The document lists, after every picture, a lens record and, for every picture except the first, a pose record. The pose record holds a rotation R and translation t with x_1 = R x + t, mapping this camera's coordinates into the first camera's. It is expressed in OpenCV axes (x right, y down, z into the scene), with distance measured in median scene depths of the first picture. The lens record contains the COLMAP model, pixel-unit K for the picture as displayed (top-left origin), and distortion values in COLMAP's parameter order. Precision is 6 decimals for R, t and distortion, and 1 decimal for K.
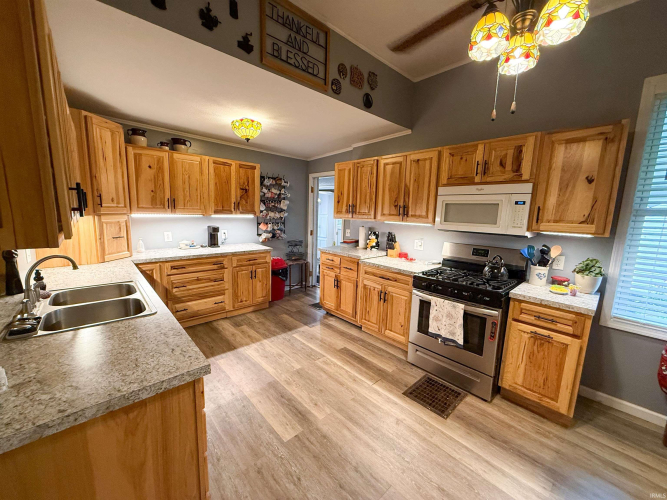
lens RADIAL K [[266.8, 0, 332.5], [0, 266.8, 250.5], [0, 0, 1]] dist [0.001730, -0.000106]
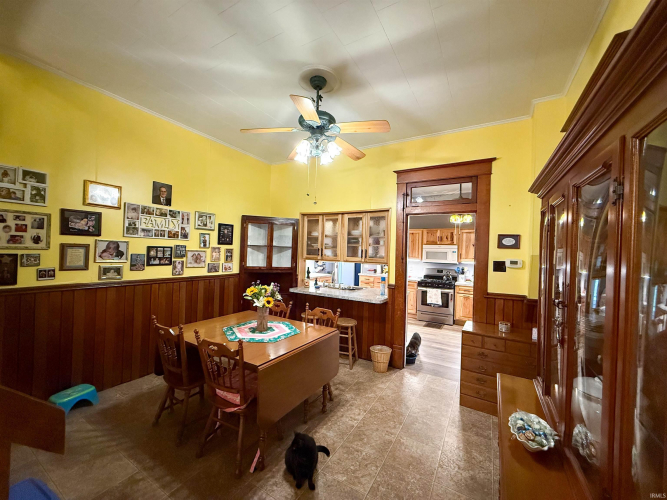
lens RADIAL K [[266.8, 0, 333.9], [0, 266.8, 251.5], [0, 0, 1]] dist [0.001730, -0.000106]
pose [[0.957743, -0.001465, 0.287622, -1.075927], [0.041938, 0.990011, -0.134605, 0.115315], [-0.284552, 0.140979, 0.948238, -1.066429]]
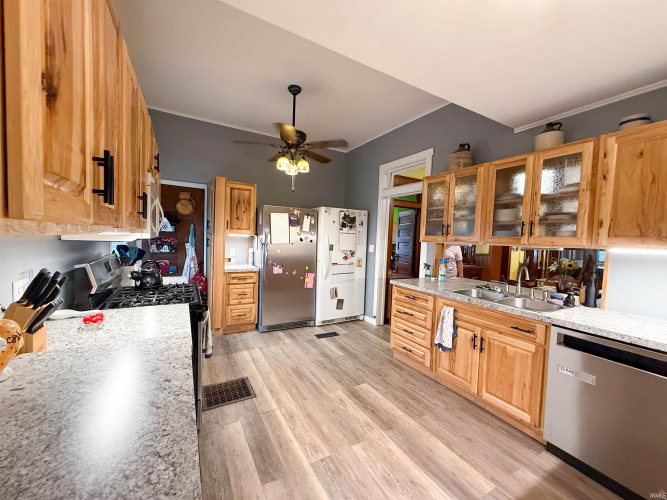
lens RADIAL K [[266.8, 0, 332.5], [0, 266.8, 249.0], [0, 0, 1]] dist [0.001730, -0.000106]
pose [[-0.971478, -0.075806, 0.224687, -0.177979], [-0.031274, 0.980207, 0.195488, -0.194299], [-0.235059, 0.182885, -0.954620, 1.524294]]
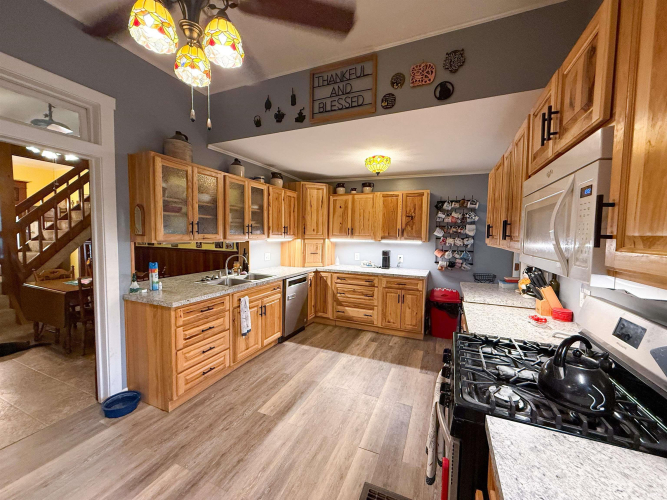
lens RADIAL K [[266.8, 0, 330.2], [0, 266.8, 250.4], [0, 0, 1]] dist [0.001730, -0.000106]
pose [[0.398774, 0.030629, -0.916538, 0.722690], [-0.141328, 0.989555, -0.028421, -0.034668], [0.906094, 0.140866, 0.398938, 0.458695]]
